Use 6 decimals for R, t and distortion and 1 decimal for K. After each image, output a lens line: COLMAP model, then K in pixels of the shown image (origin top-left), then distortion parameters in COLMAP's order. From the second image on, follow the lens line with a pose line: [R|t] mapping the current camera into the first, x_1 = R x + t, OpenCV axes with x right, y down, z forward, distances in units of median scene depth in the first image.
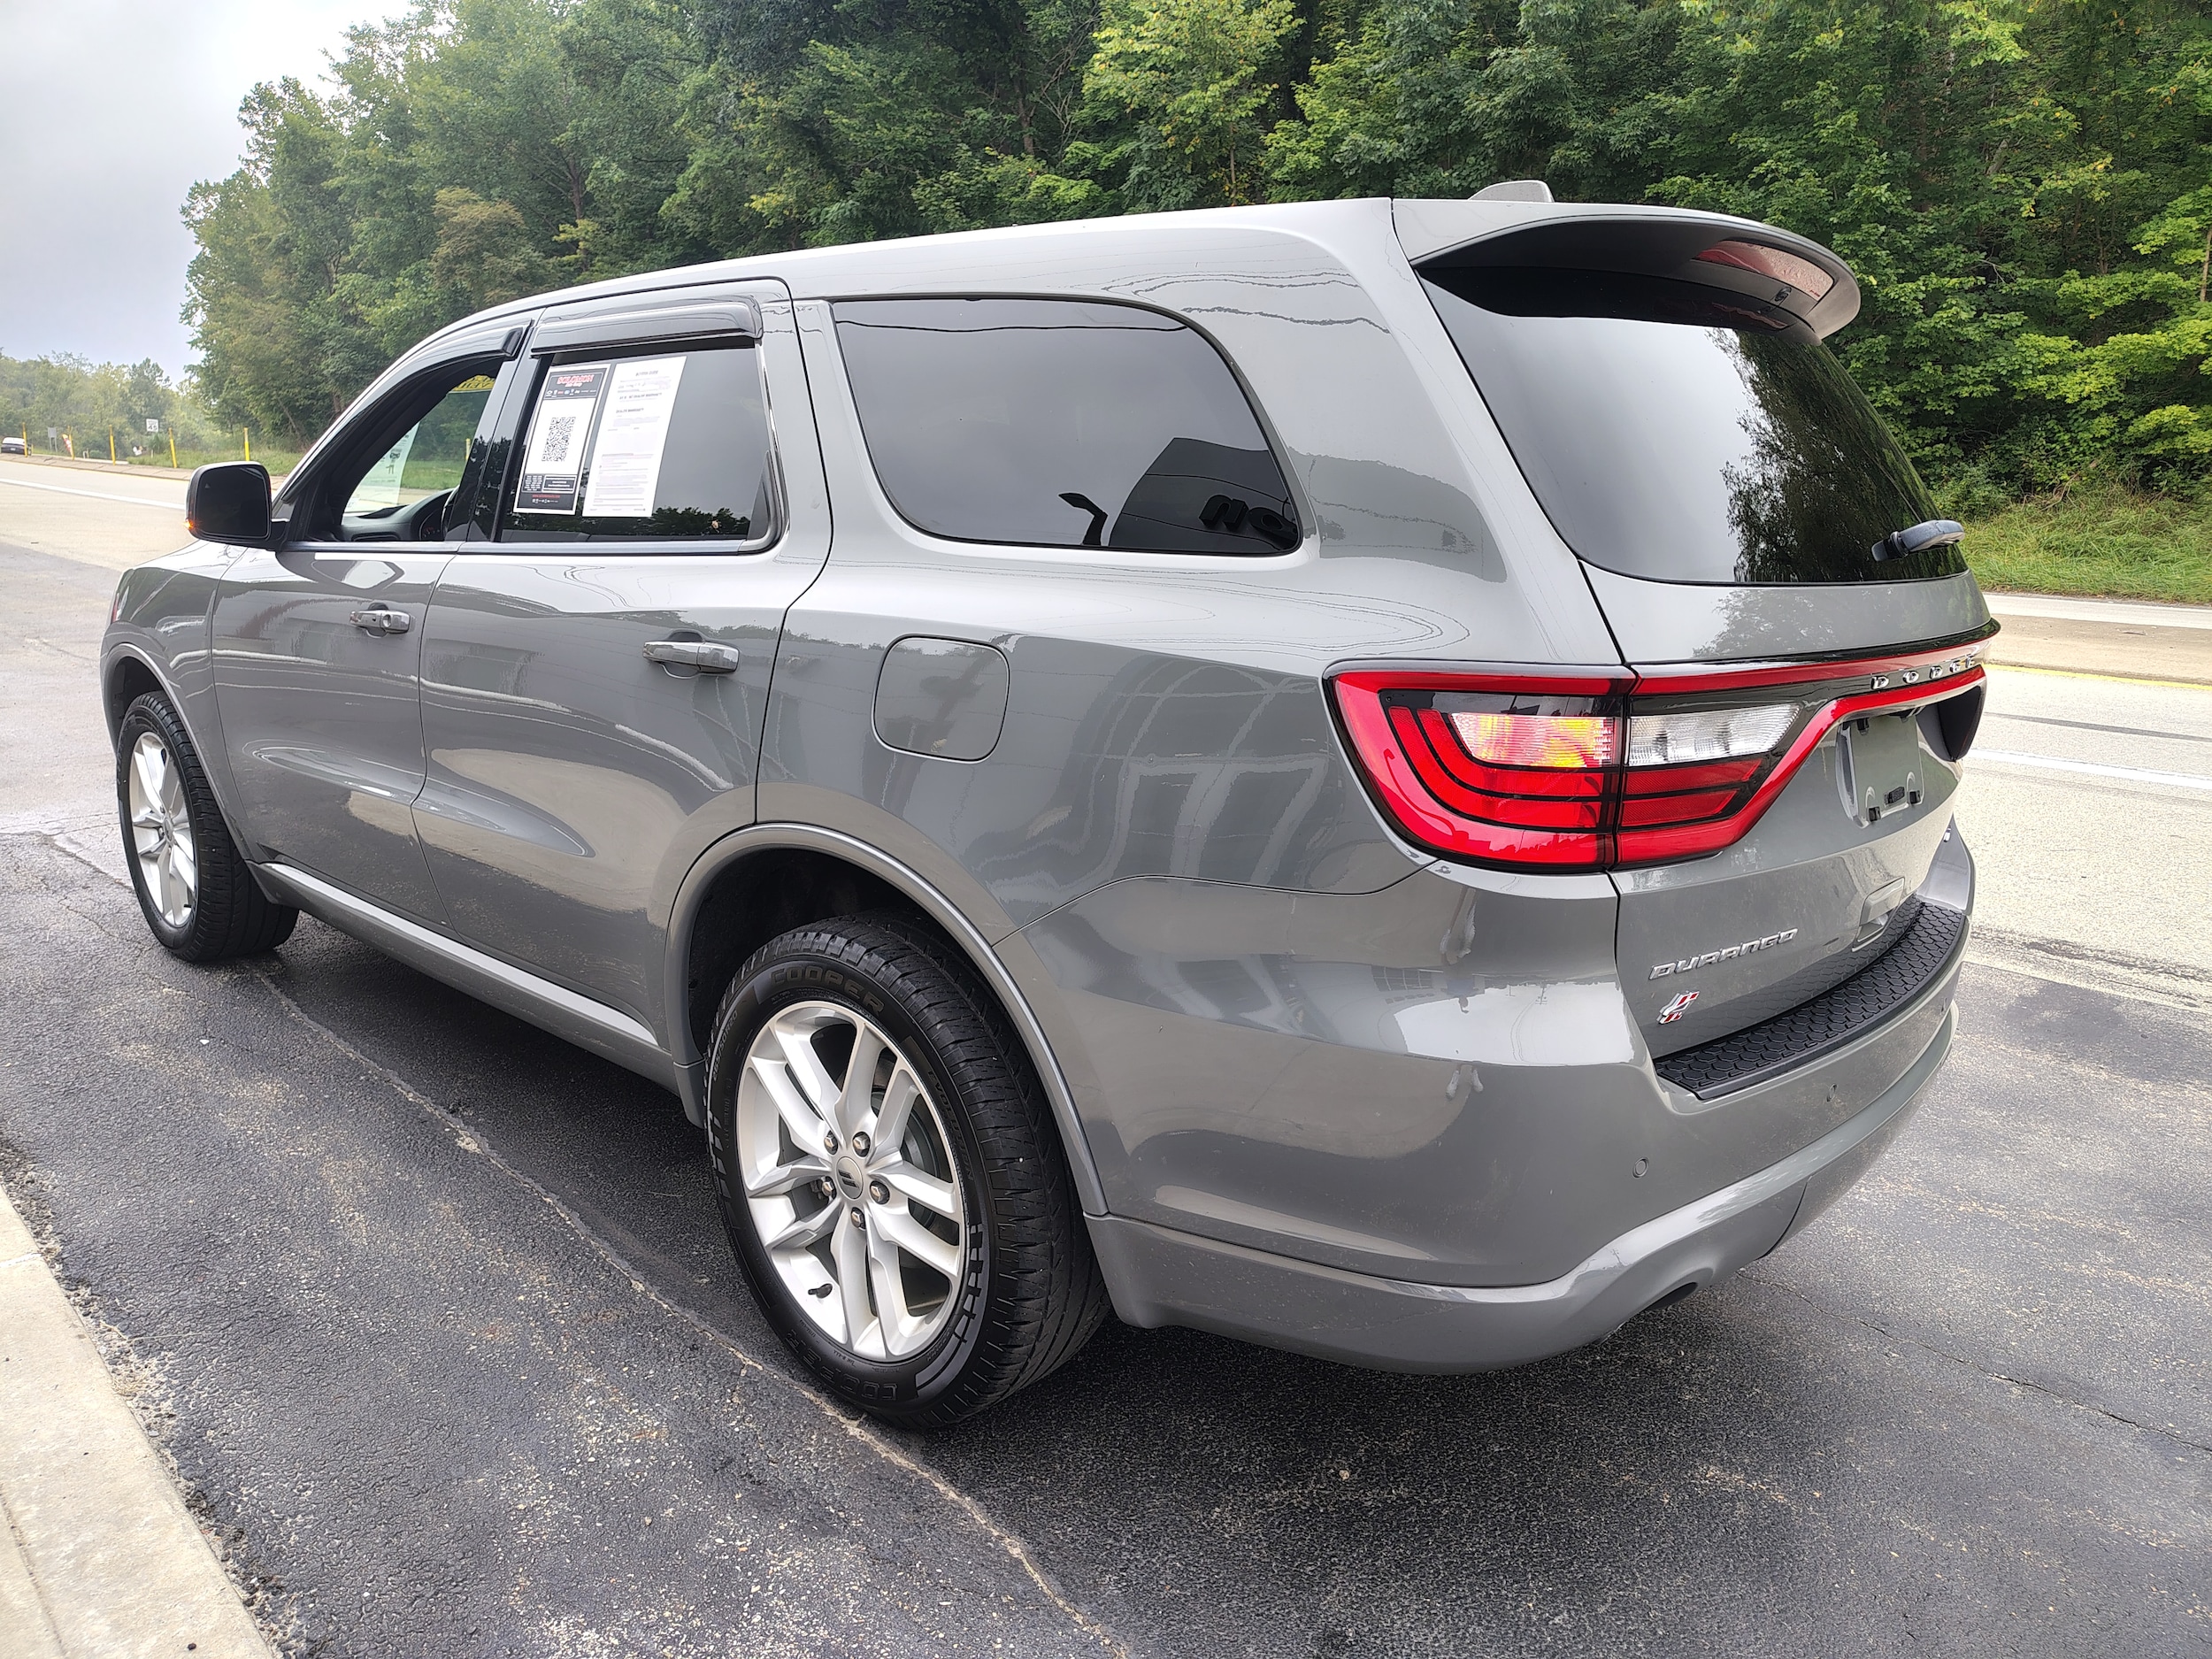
lens RADIAL K [[1543.4, 0, 1117.3], [0, 1543.4, 826.7], [0, 0, 1]] dist [0.027104, -0.024595]
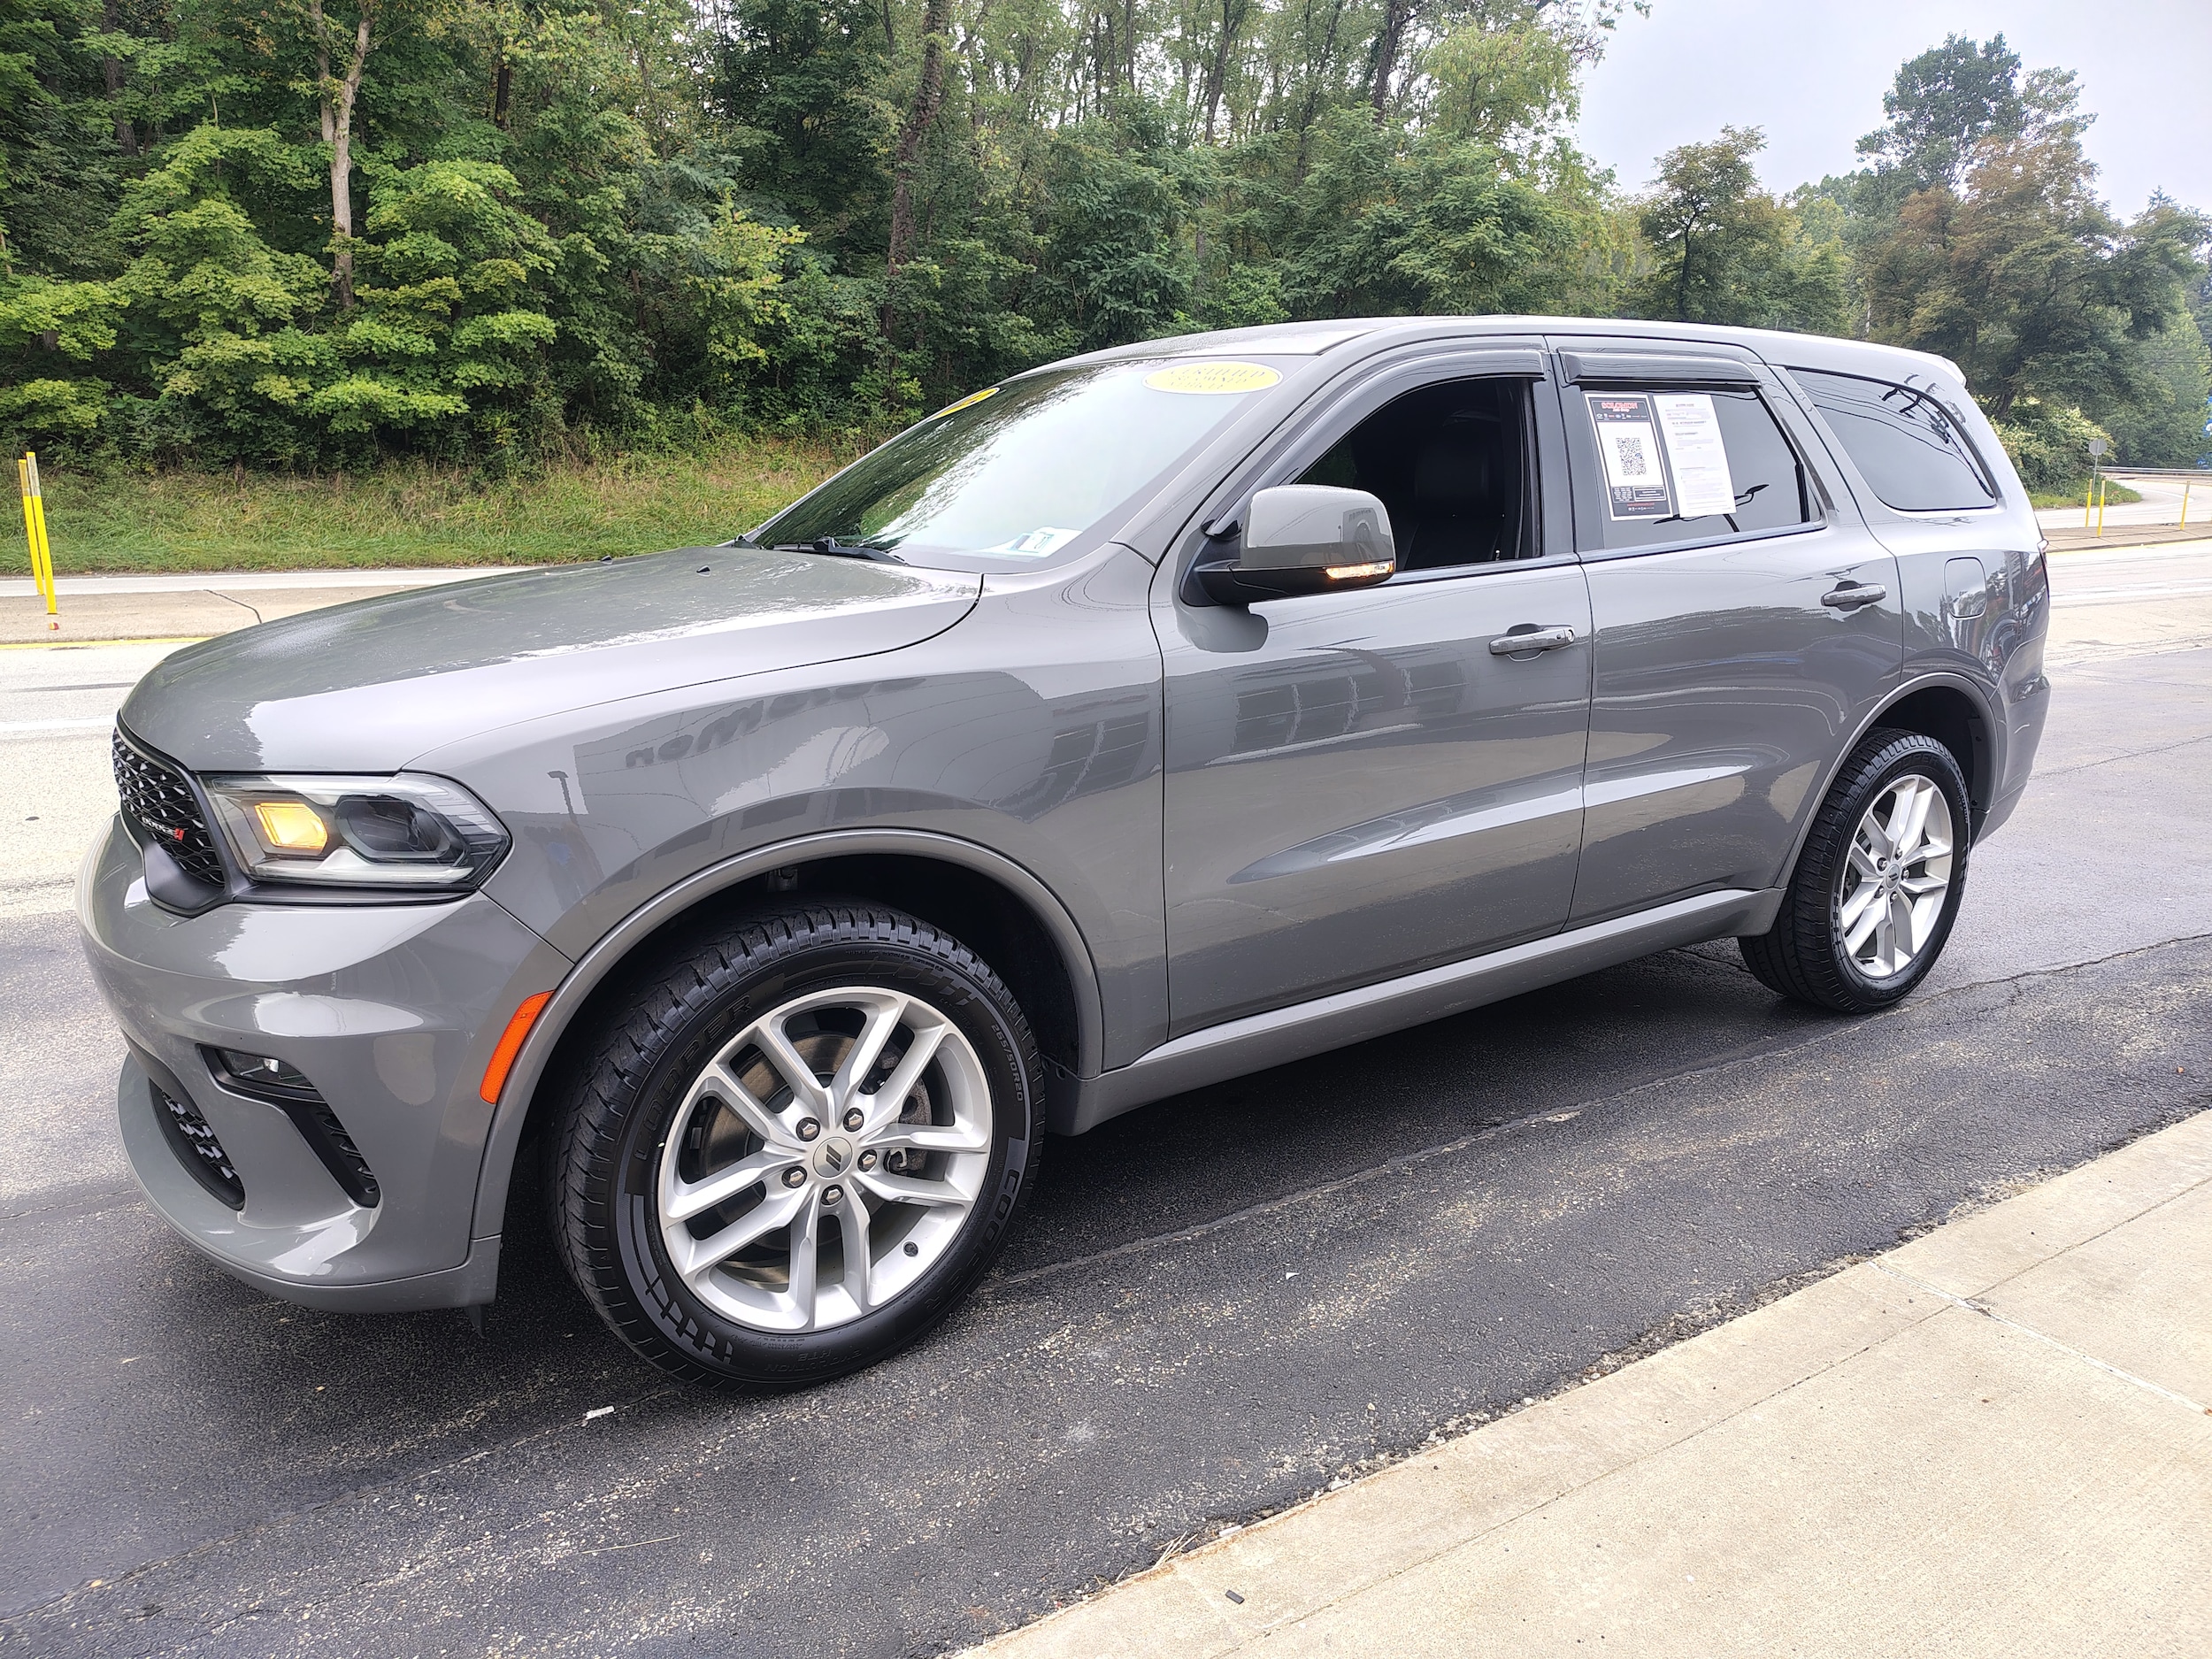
lens RADIAL K [[1543.4, 0, 1122.9], [0, 1543.4, 853.0], [0, 0, 1]] dist [0.027104, -0.024595]
pose [[0.197277, -0.252271, 0.947334, -0.196432], [0.218470, 0.953337, 0.208375, -0.035223], [-0.955695, 0.165856, 0.243185, 0.136426]]
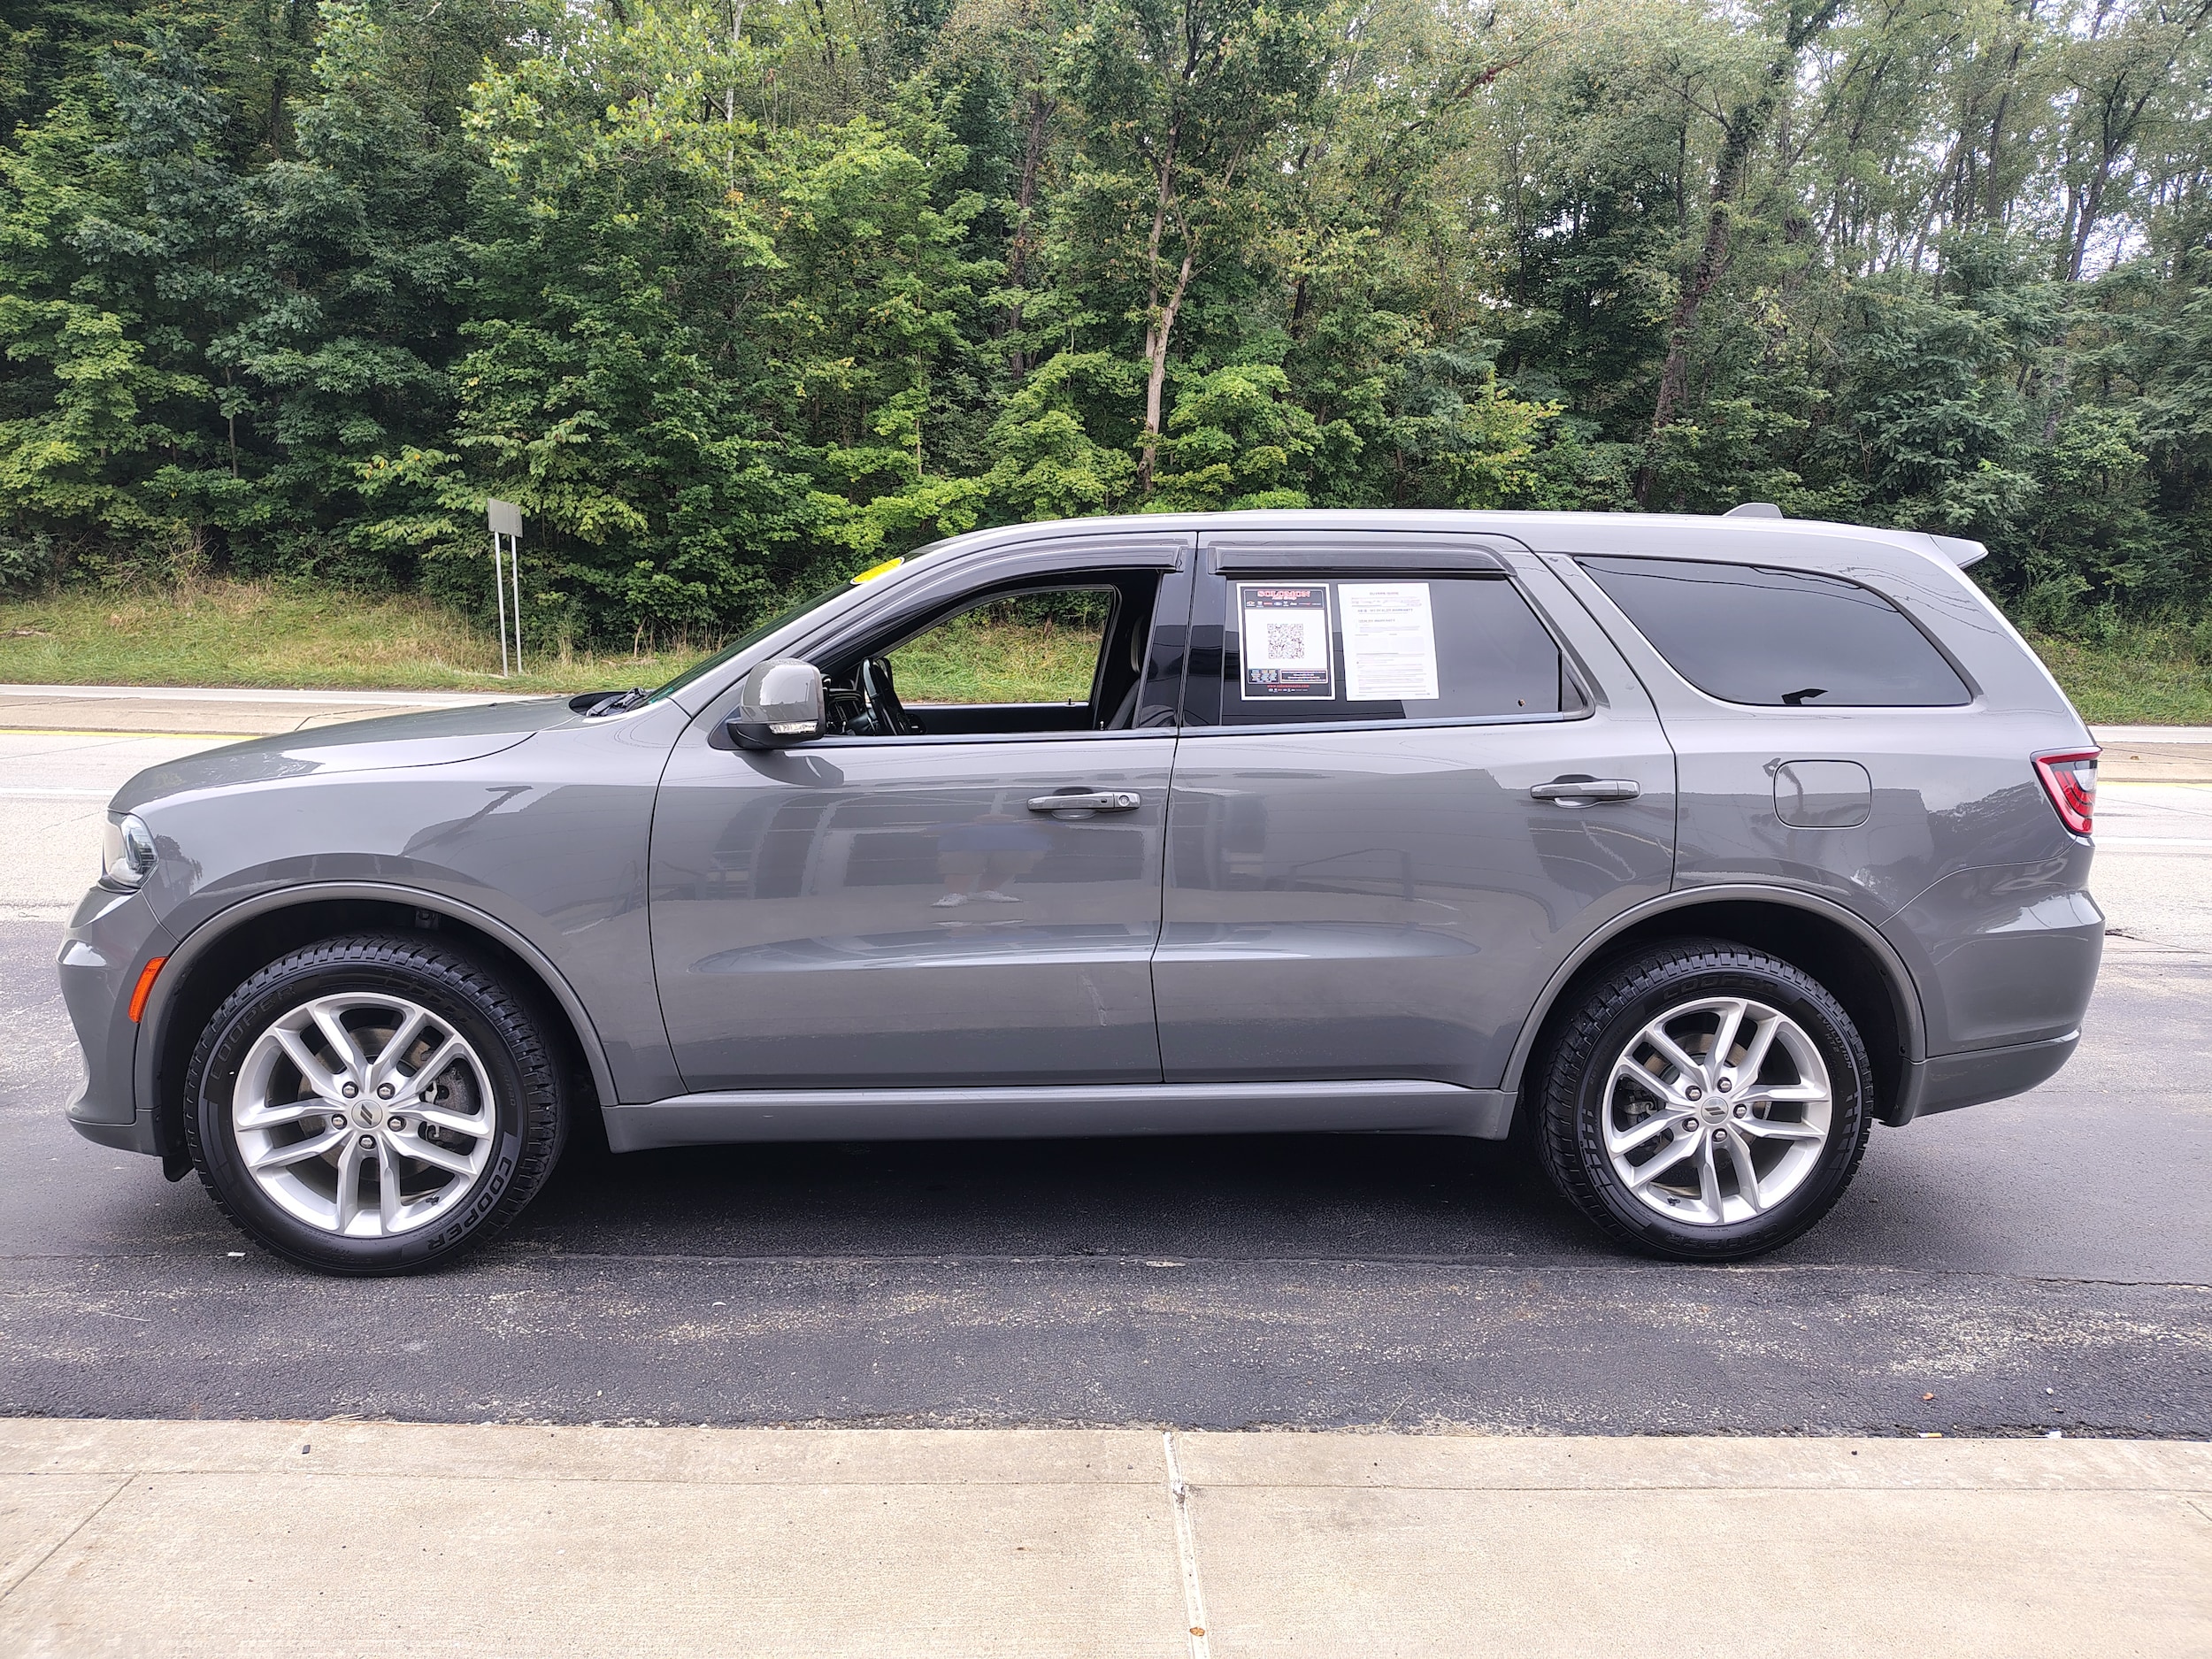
lens RADIAL K [[1543.4, 0, 1121.3], [0, 1543.4, 836.0], [0, 0, 1]] dist [0.027104, -0.024595]
pose [[0.674107, -0.110377, 0.730340, -0.165195], [0.160078, 0.987103, 0.001429, -0.014255], [-0.721079, 0.115948, 0.683082, 0.032061]]
